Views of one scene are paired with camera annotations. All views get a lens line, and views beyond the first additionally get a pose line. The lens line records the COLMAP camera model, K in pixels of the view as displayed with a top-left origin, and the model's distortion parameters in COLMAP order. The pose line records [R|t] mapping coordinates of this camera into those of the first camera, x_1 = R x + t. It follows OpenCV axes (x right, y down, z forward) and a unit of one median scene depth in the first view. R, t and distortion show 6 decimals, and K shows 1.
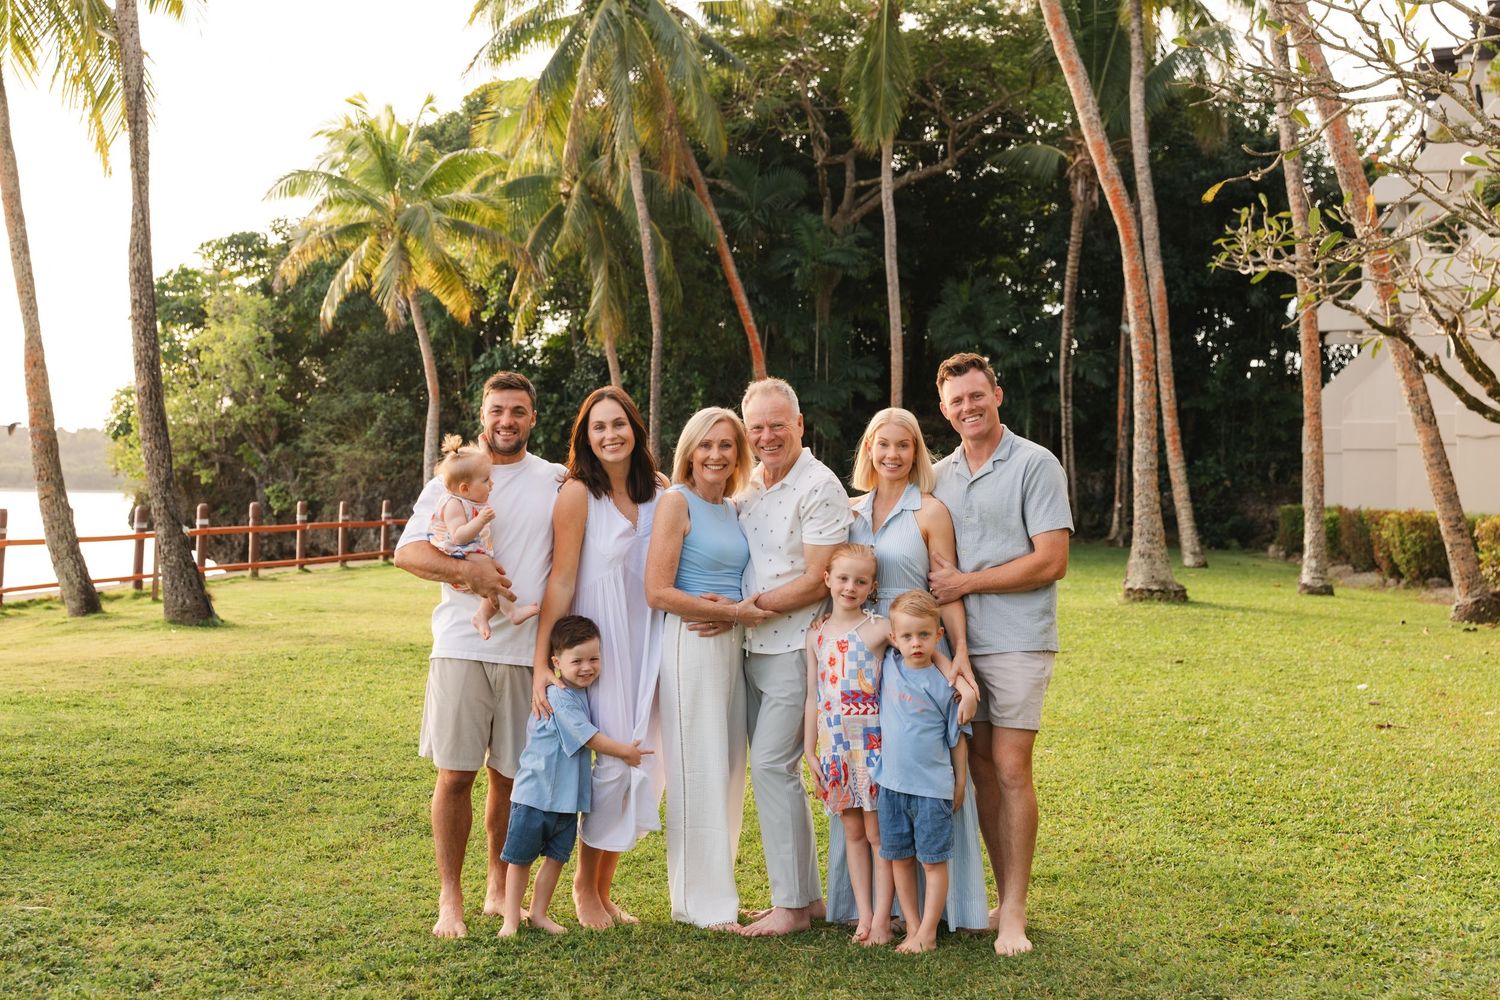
lens RADIAL K [[2337.4, 0, 738.1], [0, 2337.4, 509.7], [0, 0, 1]] dist [0.072907, 0.077747]
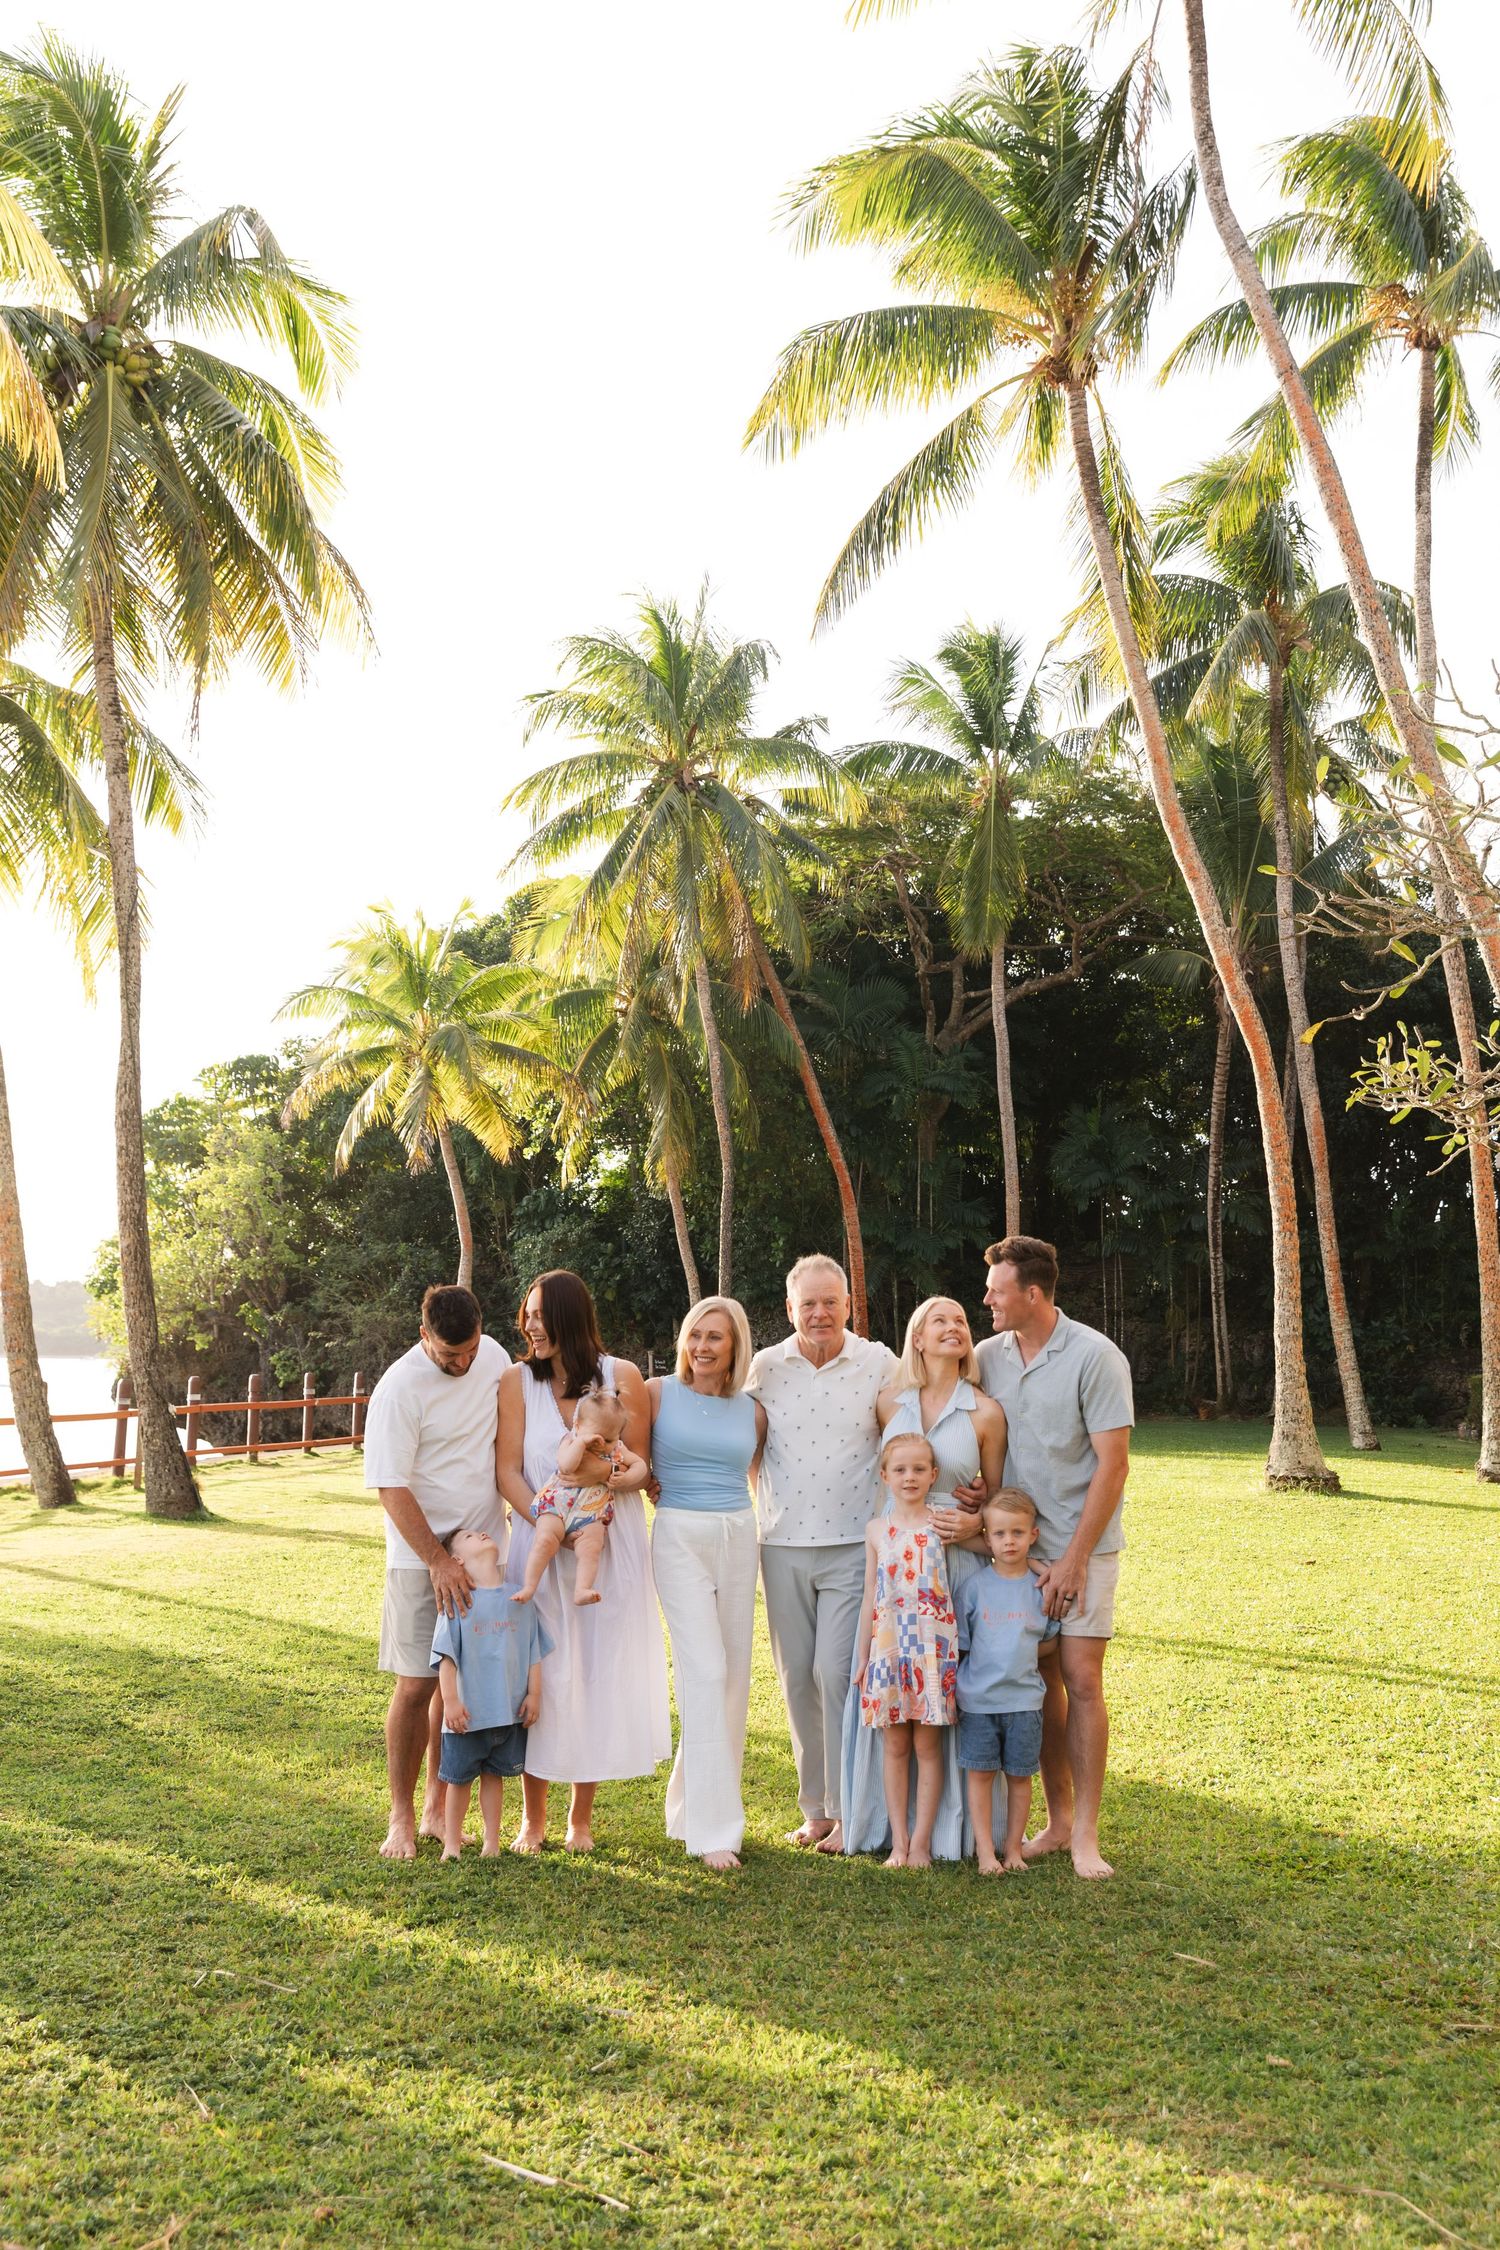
lens RADIAL K [[2895.3, 0, 761.9], [0, 2895.3, 1078.1], [0, 0, 1]] dist [-0.012809, -0.027711]
pose [[0.999361, -0.004741, -0.035440, 0.015043], [0.001123, 0.994844, -0.101407, -0.002914], [0.035738, 0.101302, 0.994214, -0.049403]]
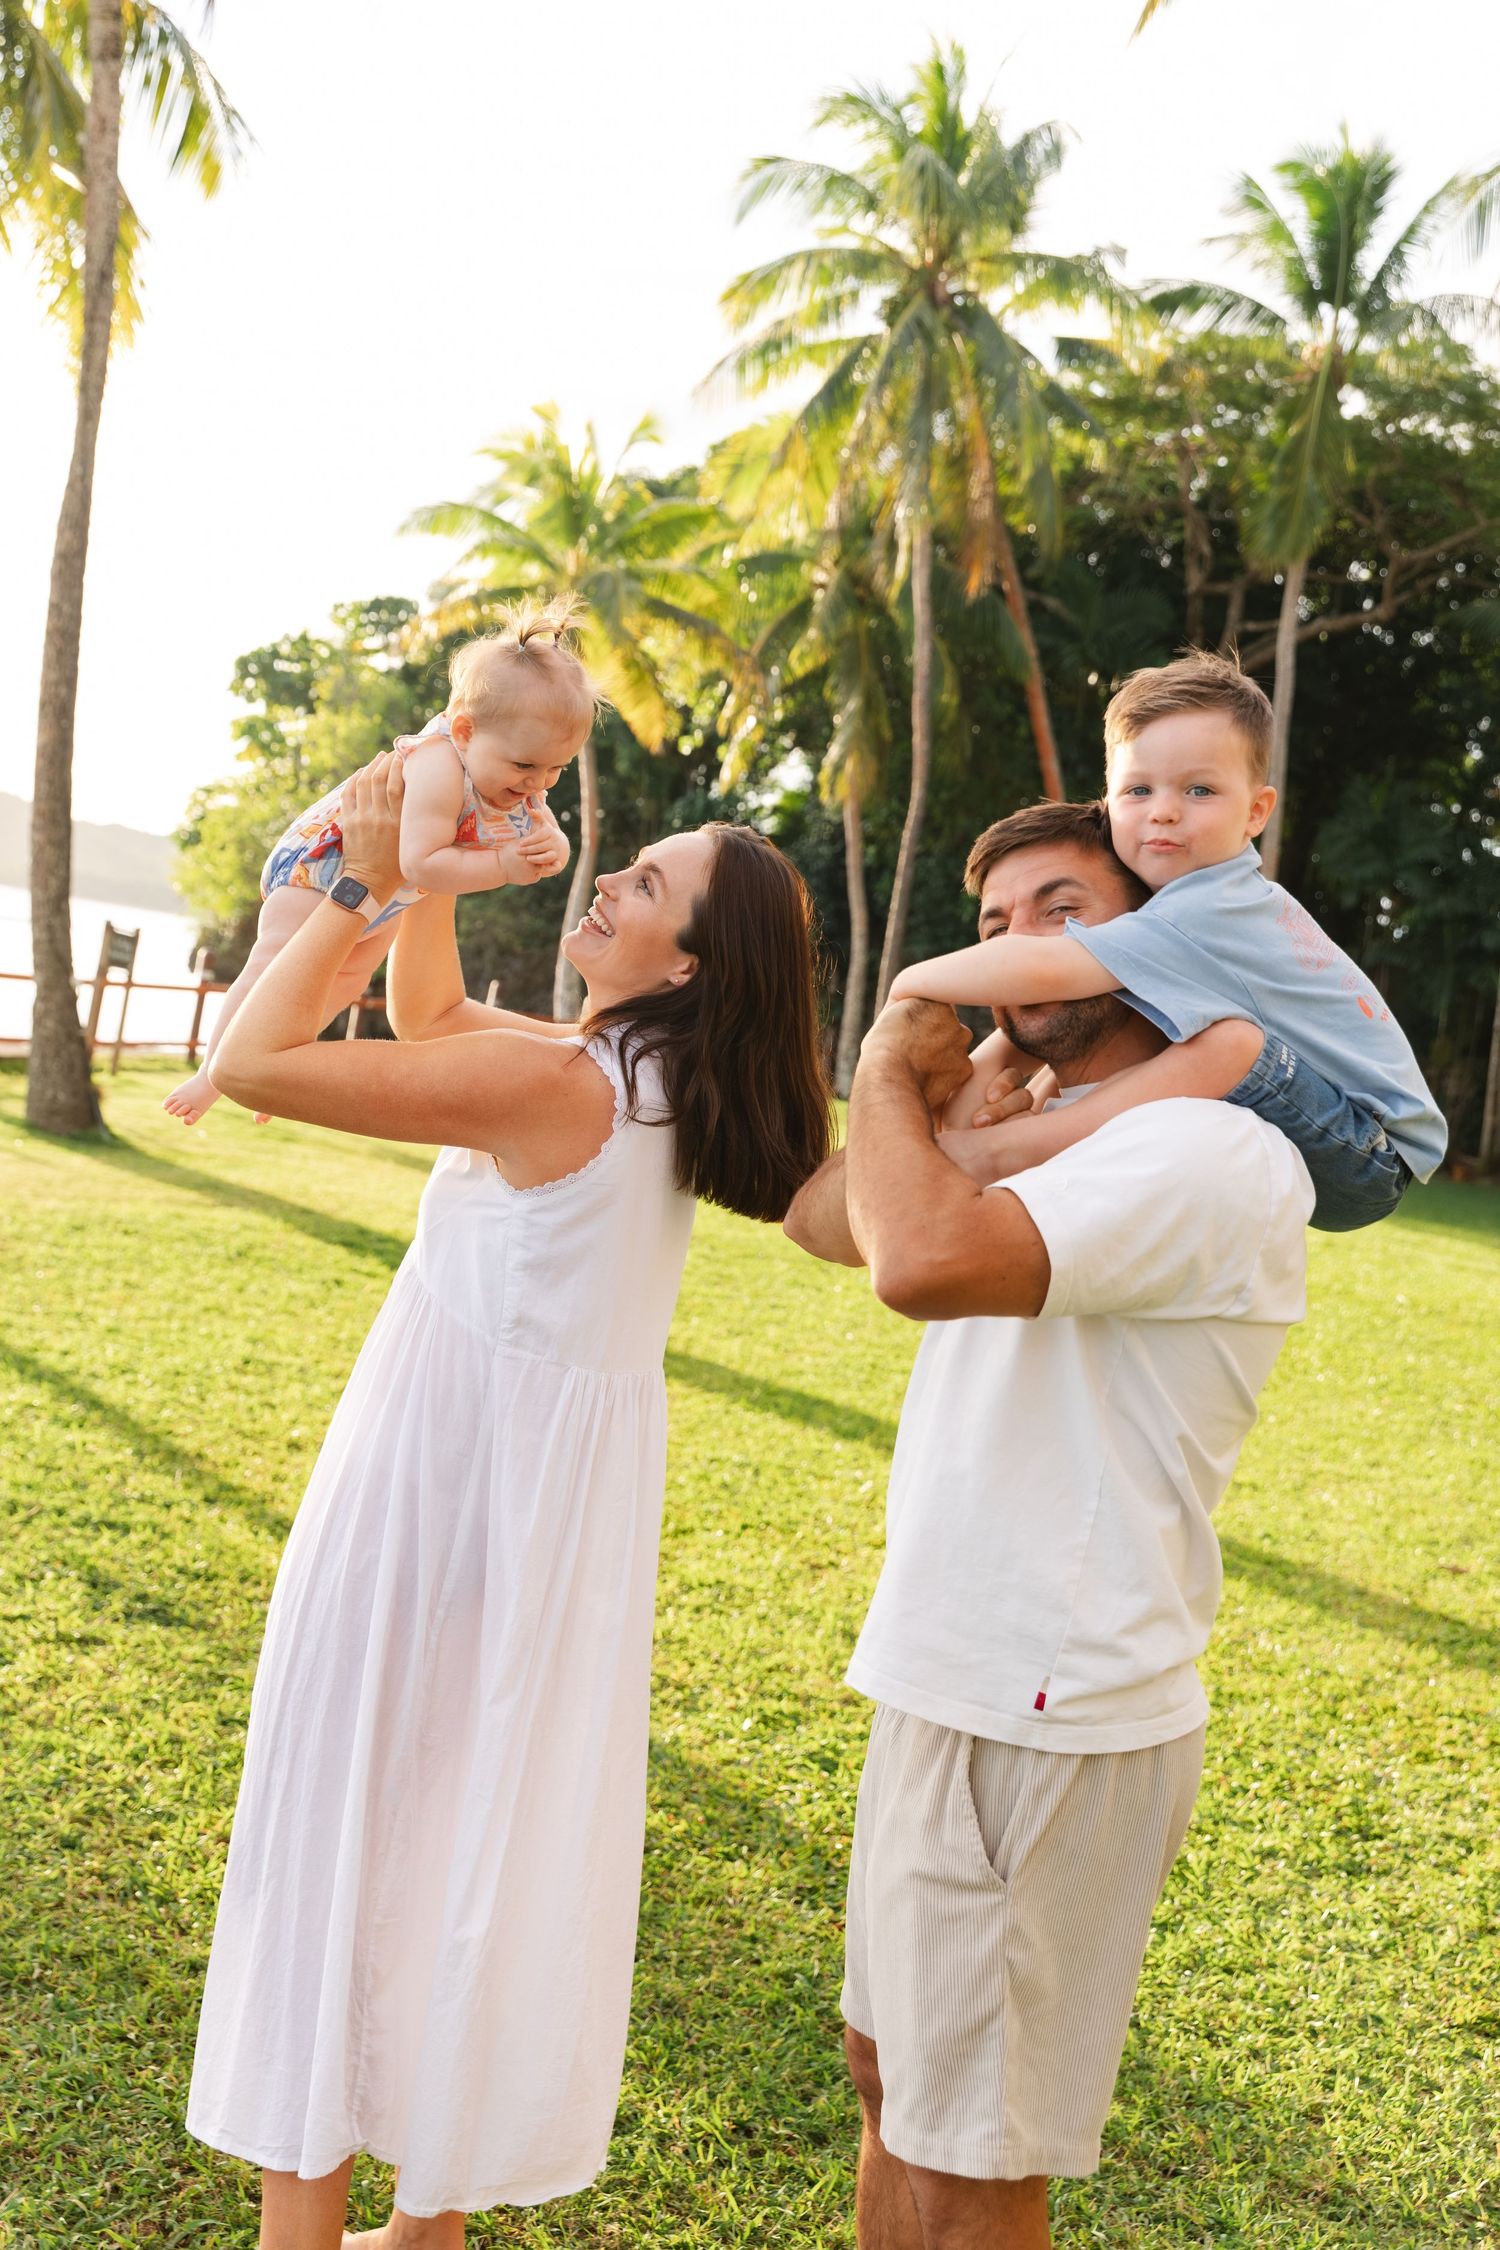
lens RADIAL K [[2620.2, 0, 680.2], [0, 2620.2, 1032.5], [0, 0, 1]] dist [0.004471, 0.105842]
pose [[0.980448, 0.142187, -0.136034, 0.010795], [-0.141871, 0.989812, 0.012070, -0.005924], [0.136364, 0.007465, 0.990631, 0.223113]]
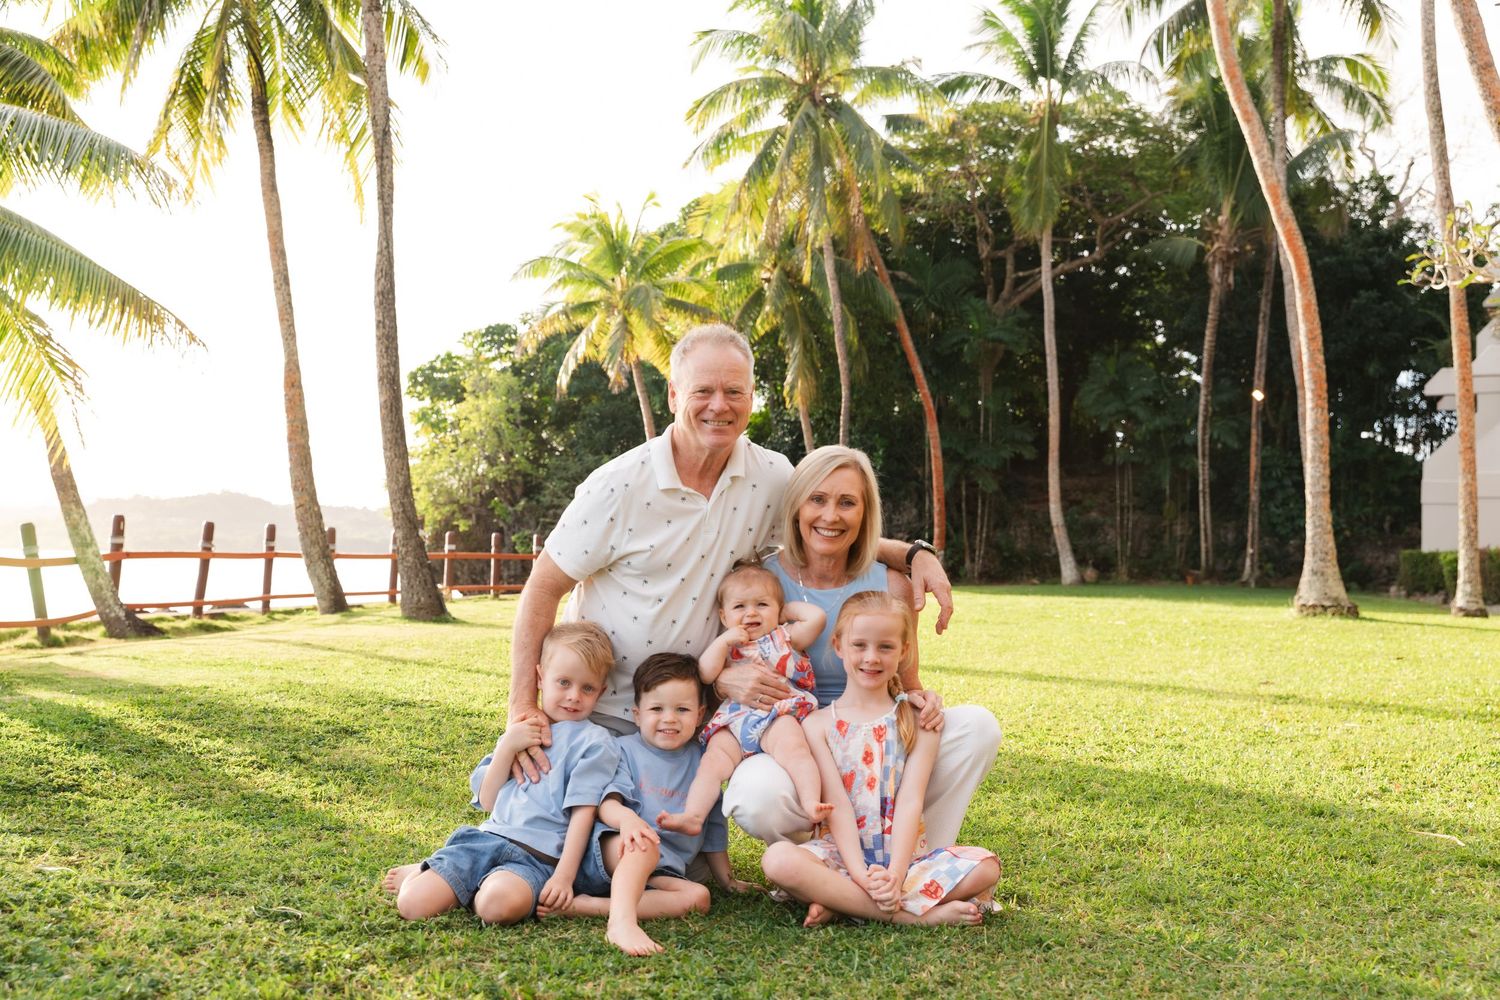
lens RADIAL K [[1727.7, 0, 713.6], [0, 1727.7, 566.2], [0, 0, 1]] dist [0.009675, 0.049198]
pose [[0.995431, 0.005468, -0.095324, -0.017389], [-0.007466, 0.999760, -0.020618, 0.025870], [0.095188, 0.021236, 0.995233, 0.148024]]
